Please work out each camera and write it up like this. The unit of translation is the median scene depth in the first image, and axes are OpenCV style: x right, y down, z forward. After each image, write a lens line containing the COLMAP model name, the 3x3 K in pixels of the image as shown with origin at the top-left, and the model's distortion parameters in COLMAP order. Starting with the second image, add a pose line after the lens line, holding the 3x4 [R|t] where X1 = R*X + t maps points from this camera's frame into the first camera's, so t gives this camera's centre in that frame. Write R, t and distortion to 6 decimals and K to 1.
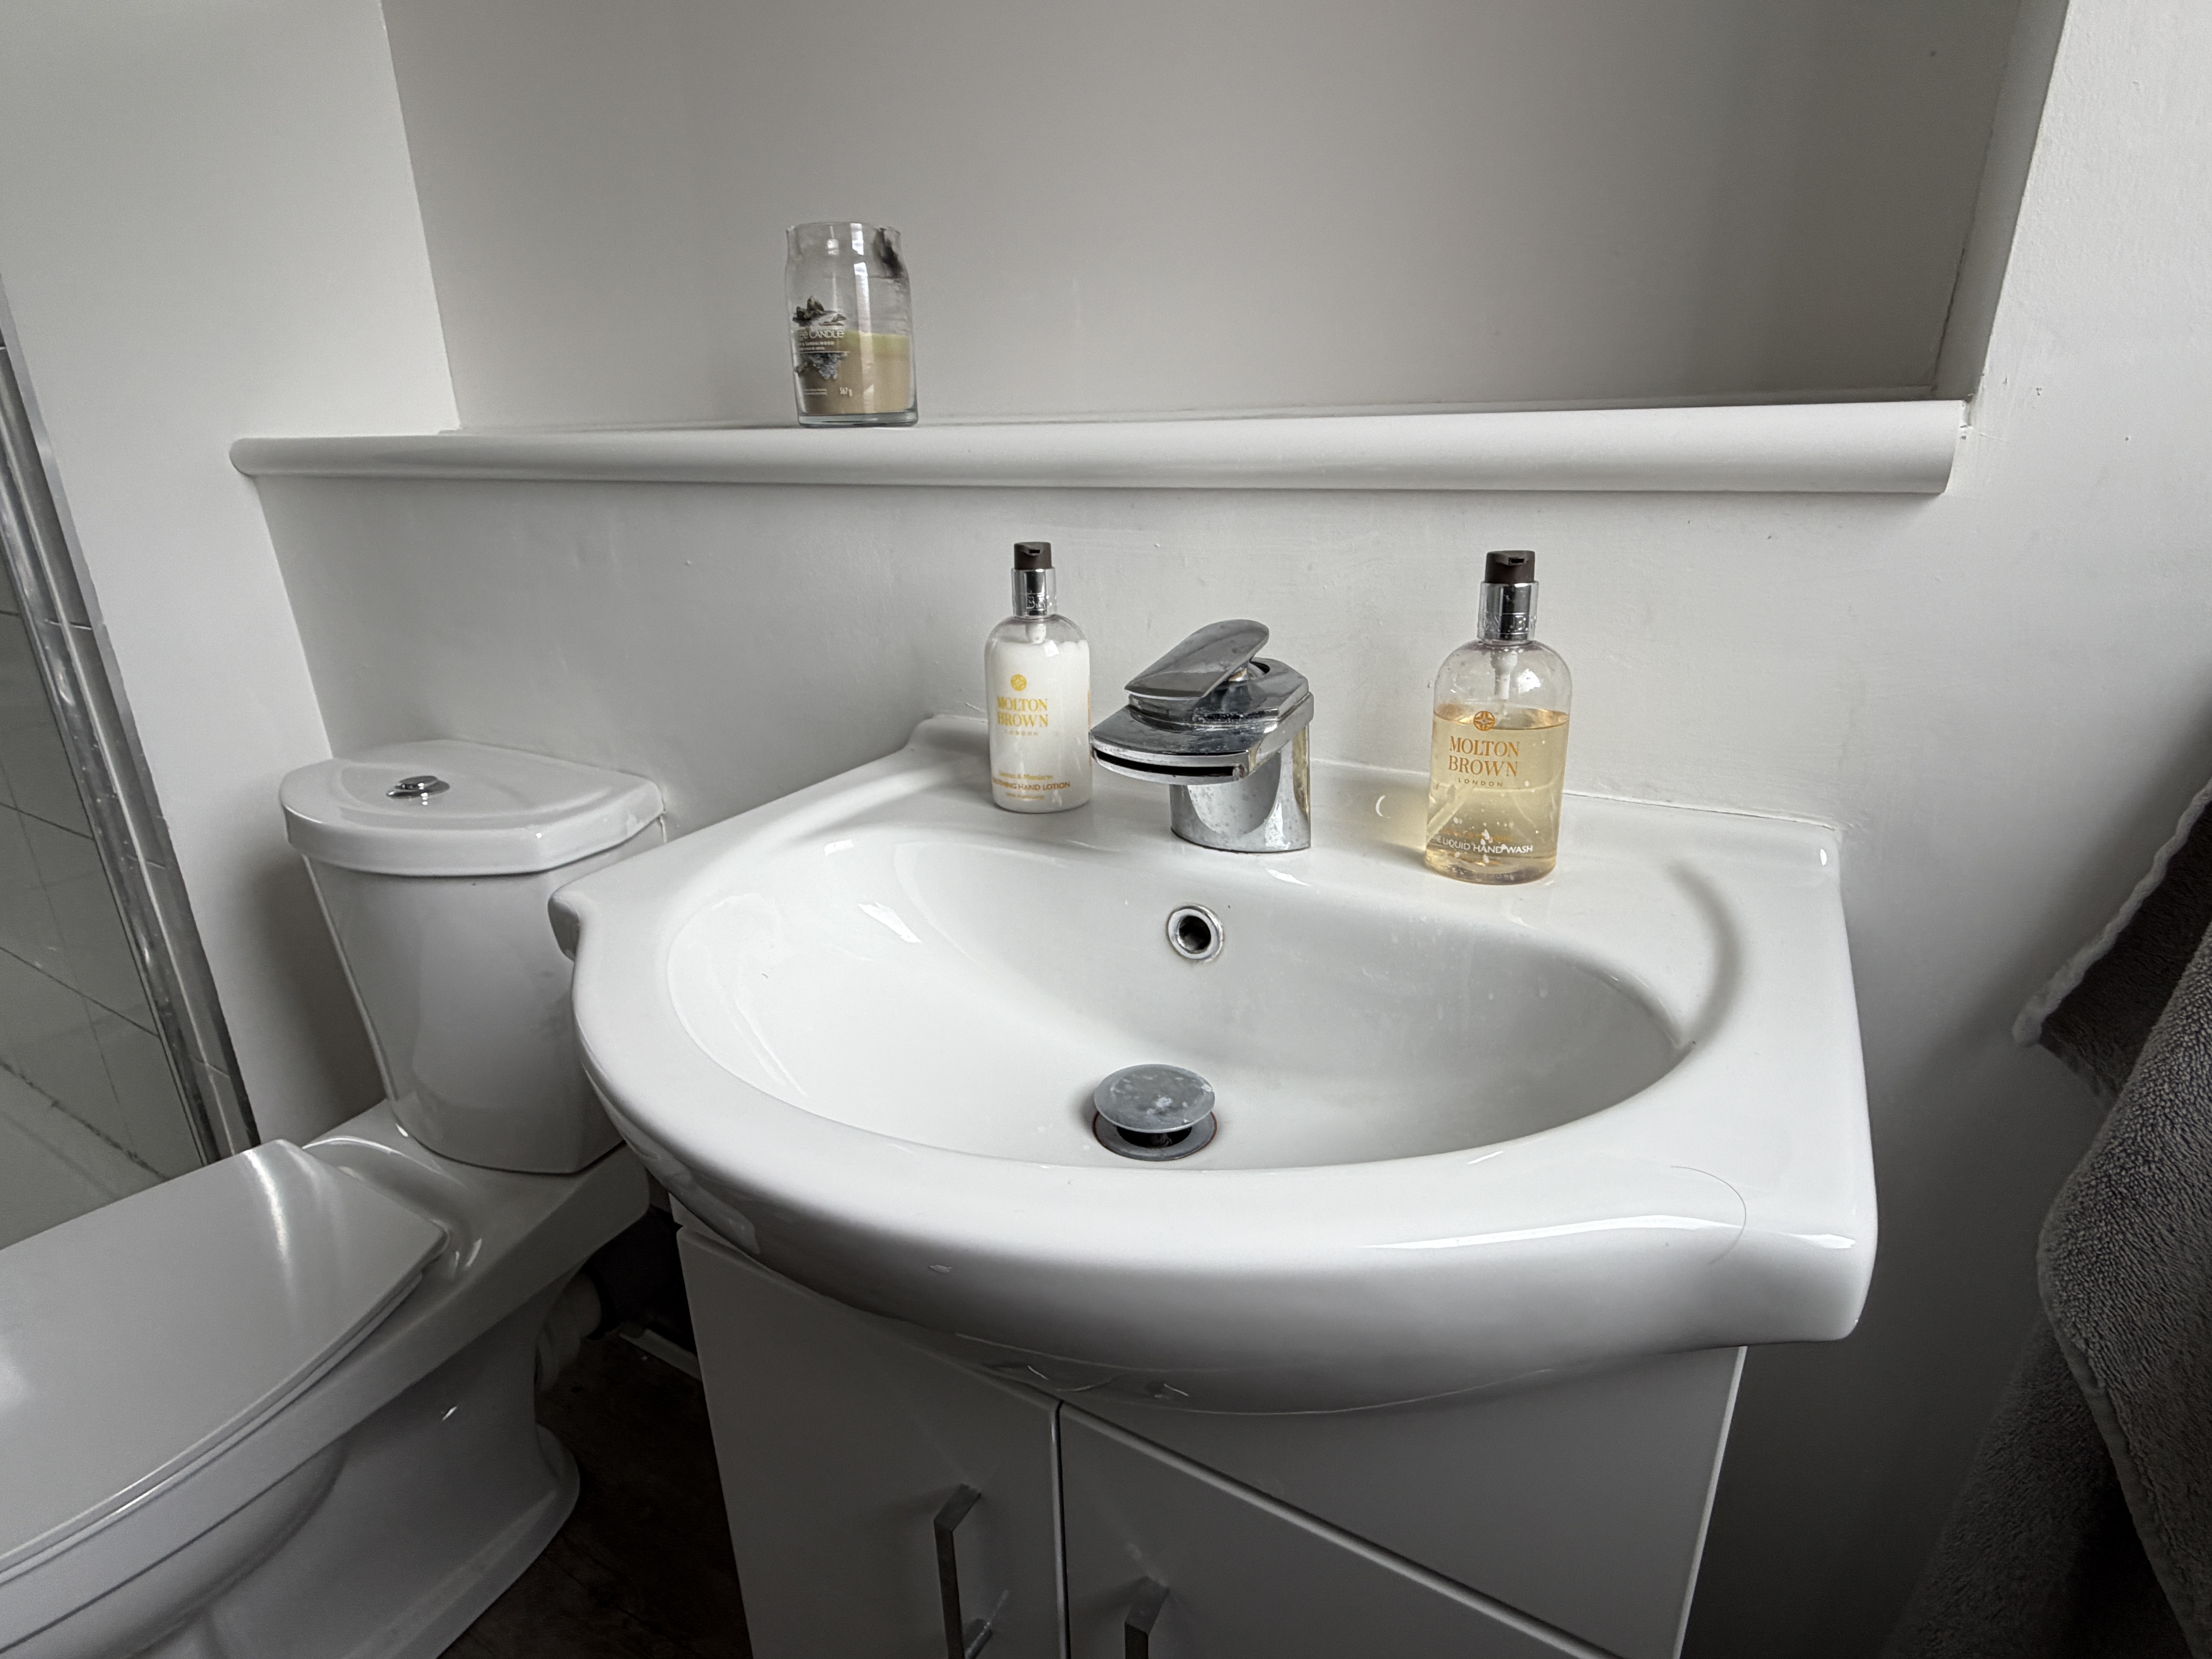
lens RADIAL K [[1118.2, 0, 1101.2], [0, 1118.2, 830.1], [0, 0, 1]] dist [0.001932, -0.001330]
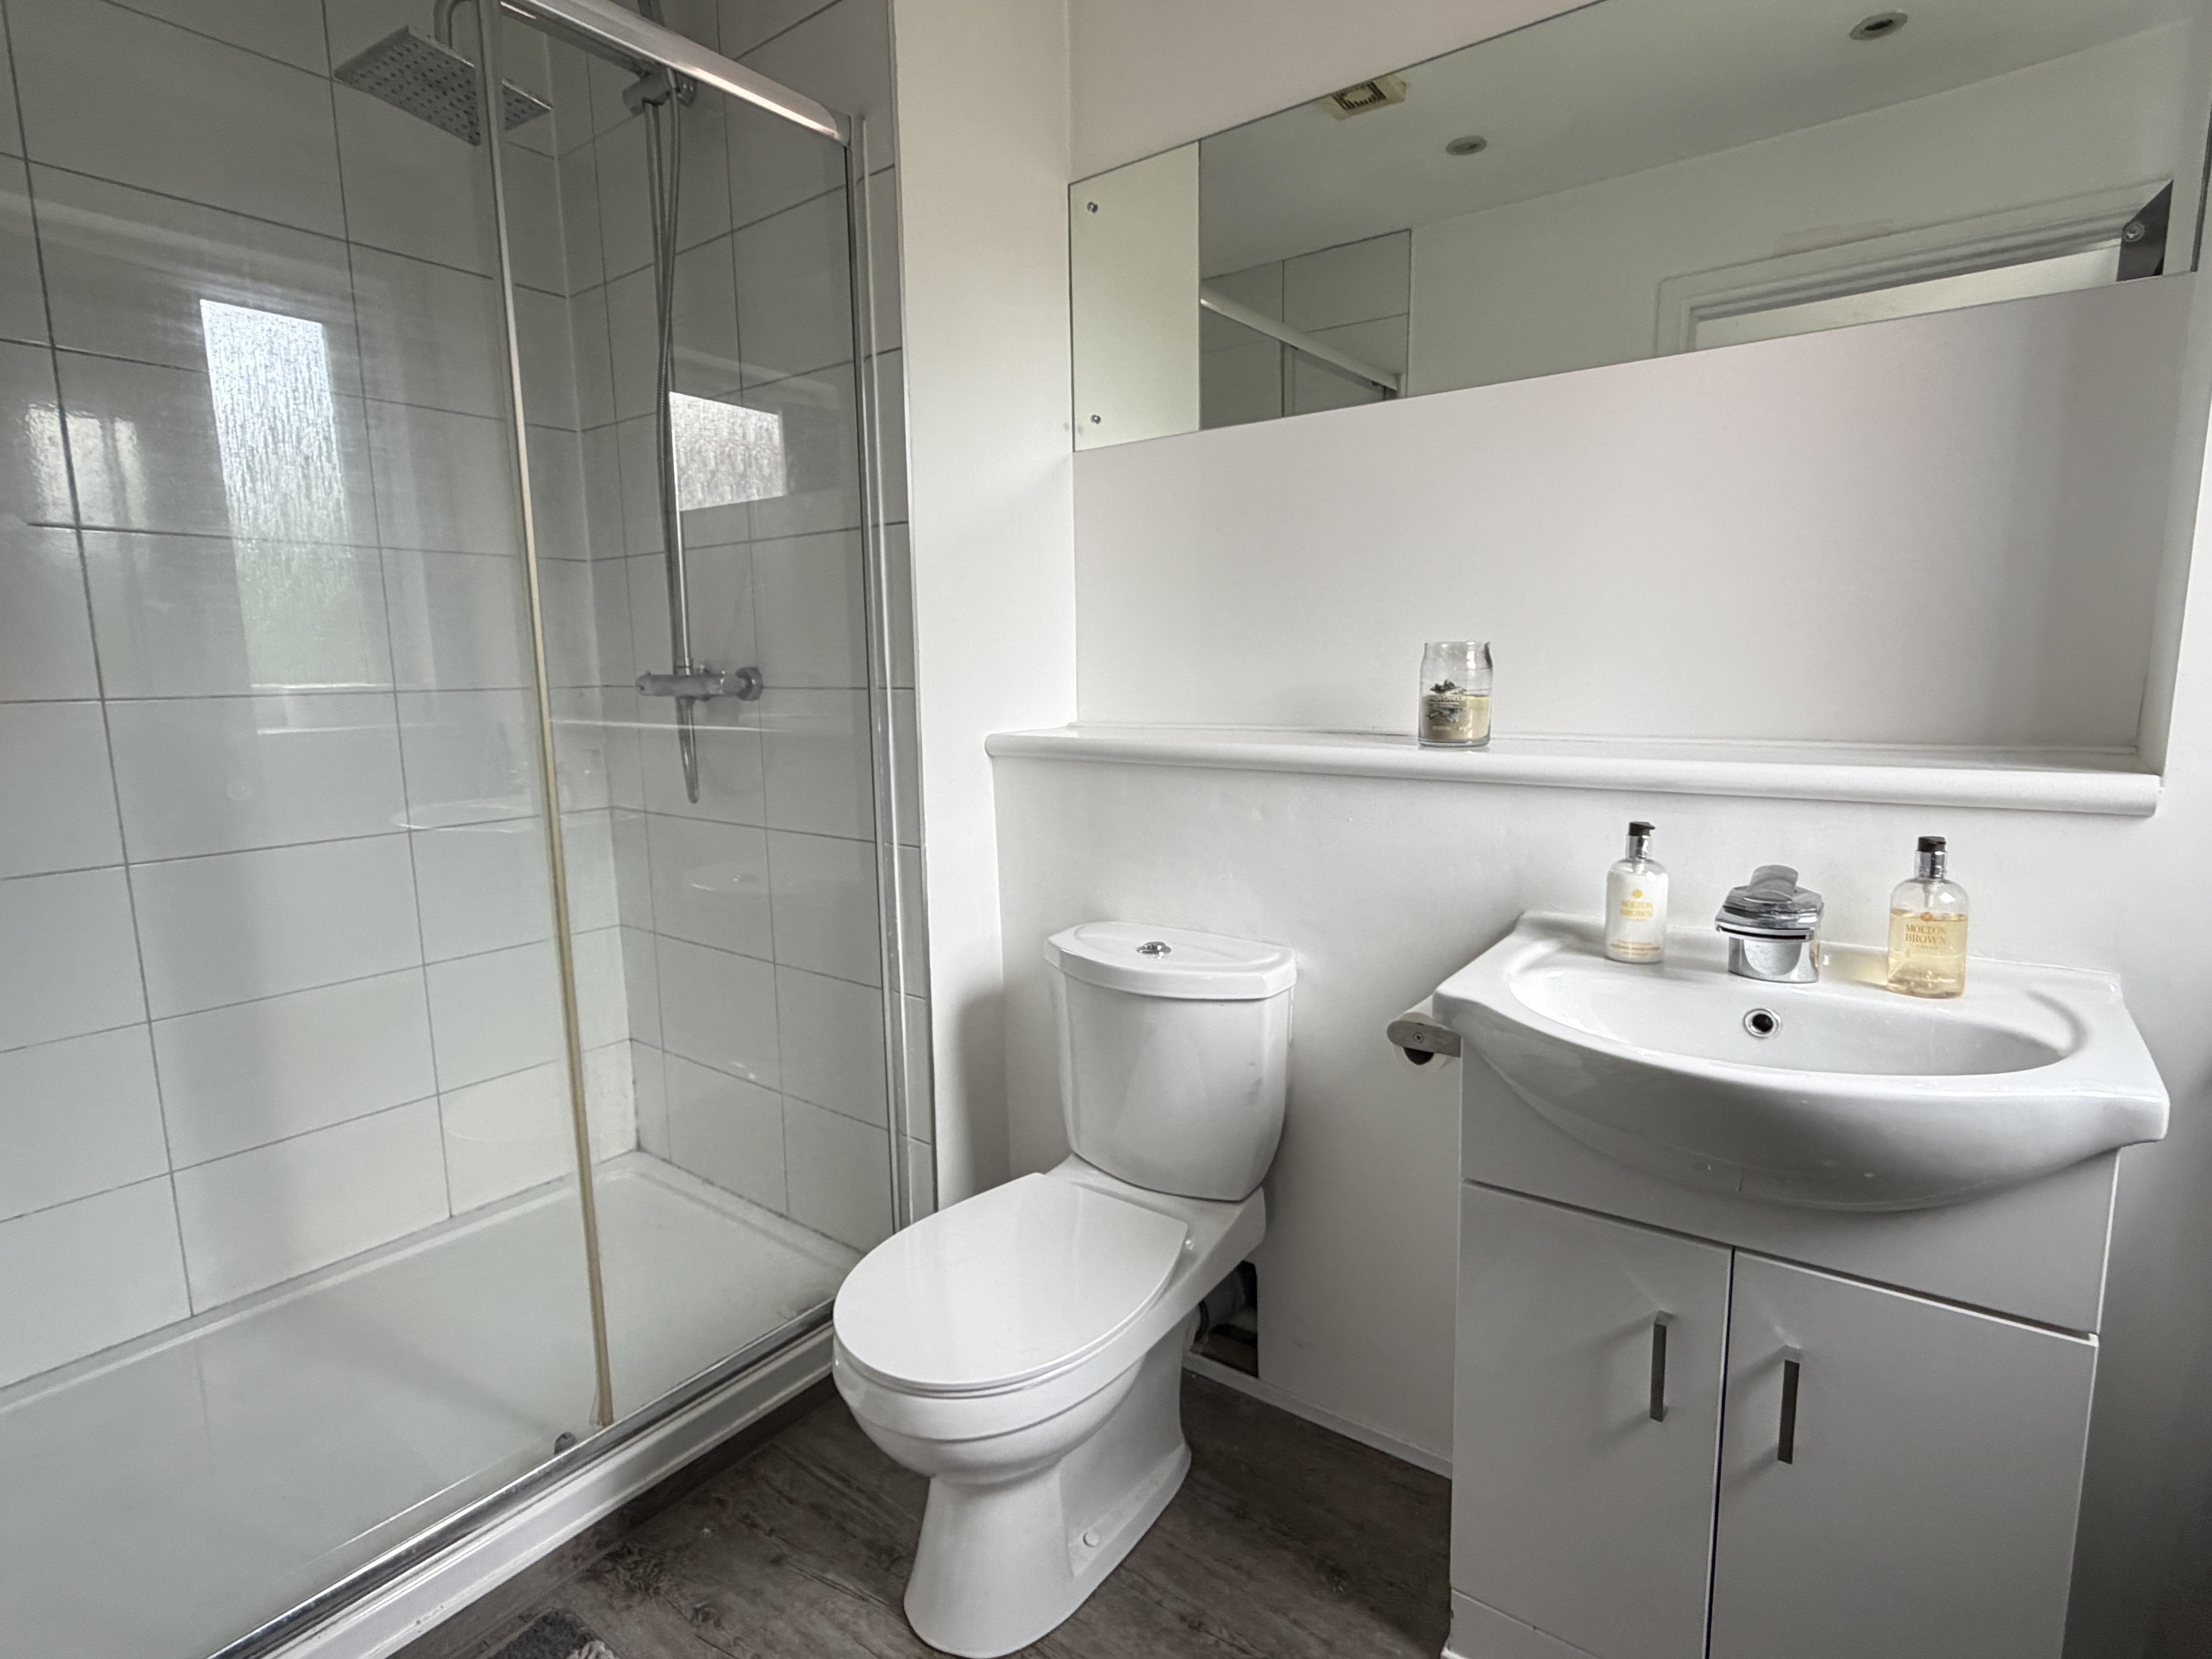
lens RADIAL K [[1118.2, 0, 1111.1], [0, 1118.2, 826.9], [0, 0, 1]] dist [0.001932, -0.001330]
pose [[0.994252, 0.018857, -0.105395, -0.864478], [-0.038884, 0.980753, -0.191341, 0.178076], [0.099758, 0.194340, 0.975849, -1.105540]]
